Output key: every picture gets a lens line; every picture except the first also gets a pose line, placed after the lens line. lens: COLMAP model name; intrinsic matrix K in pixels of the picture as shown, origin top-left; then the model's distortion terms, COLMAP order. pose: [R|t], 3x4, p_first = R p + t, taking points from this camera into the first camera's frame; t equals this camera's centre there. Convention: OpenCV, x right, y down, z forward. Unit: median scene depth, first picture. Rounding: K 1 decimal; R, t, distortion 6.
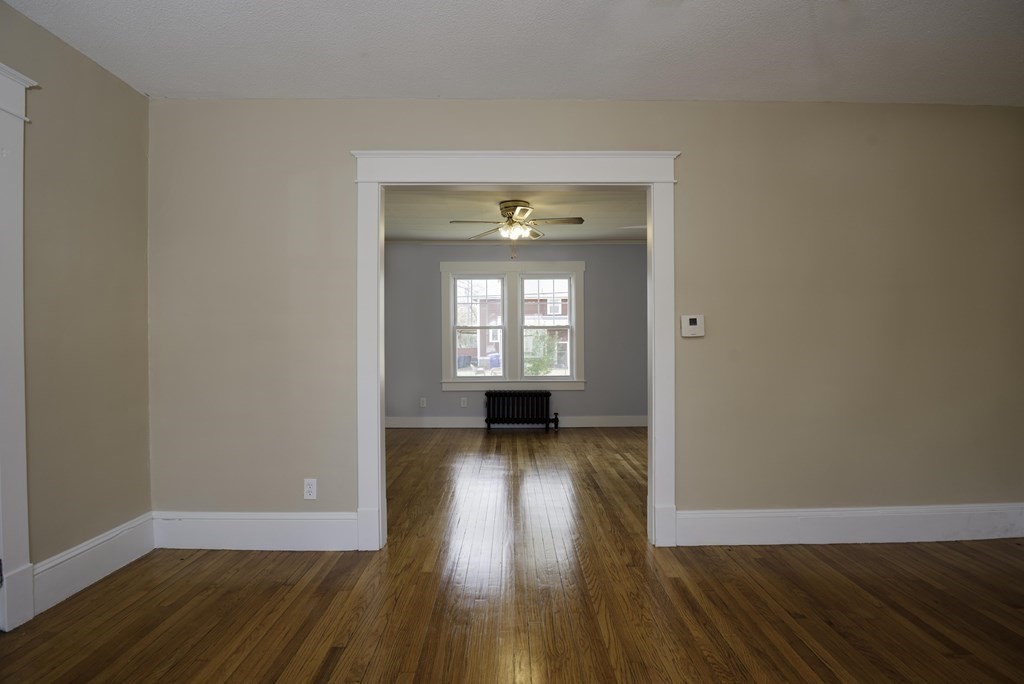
lens RADIAL K [[512.0, 0, 512.6], [0, 512.0, 348.0], [0, 0, 1]] dist [-0.013857, -0.011536]
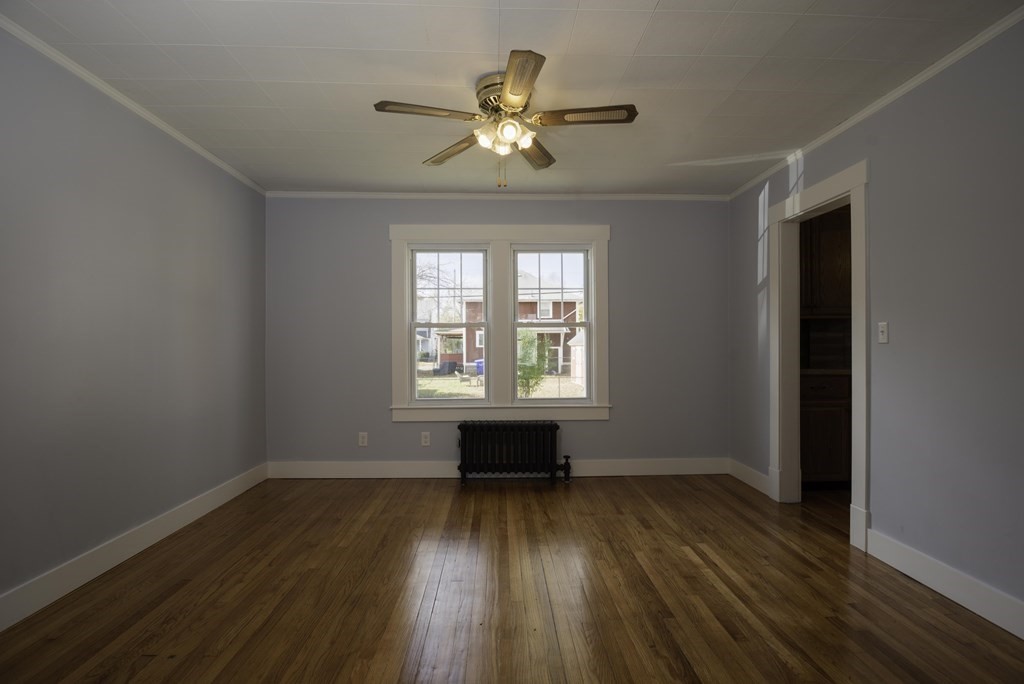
lens RADIAL K [[512.0, 0, 512.6], [0, 512.0, 348.0], [0, 0, 1]] dist [-0.013857, -0.011536]
pose [[0.999735, 0.000801, 0.023025, 0.000748], [-0.000572, 0.999950, -0.009948, -0.003837], [-0.023032, 0.009932, 0.999685, 0.342382]]
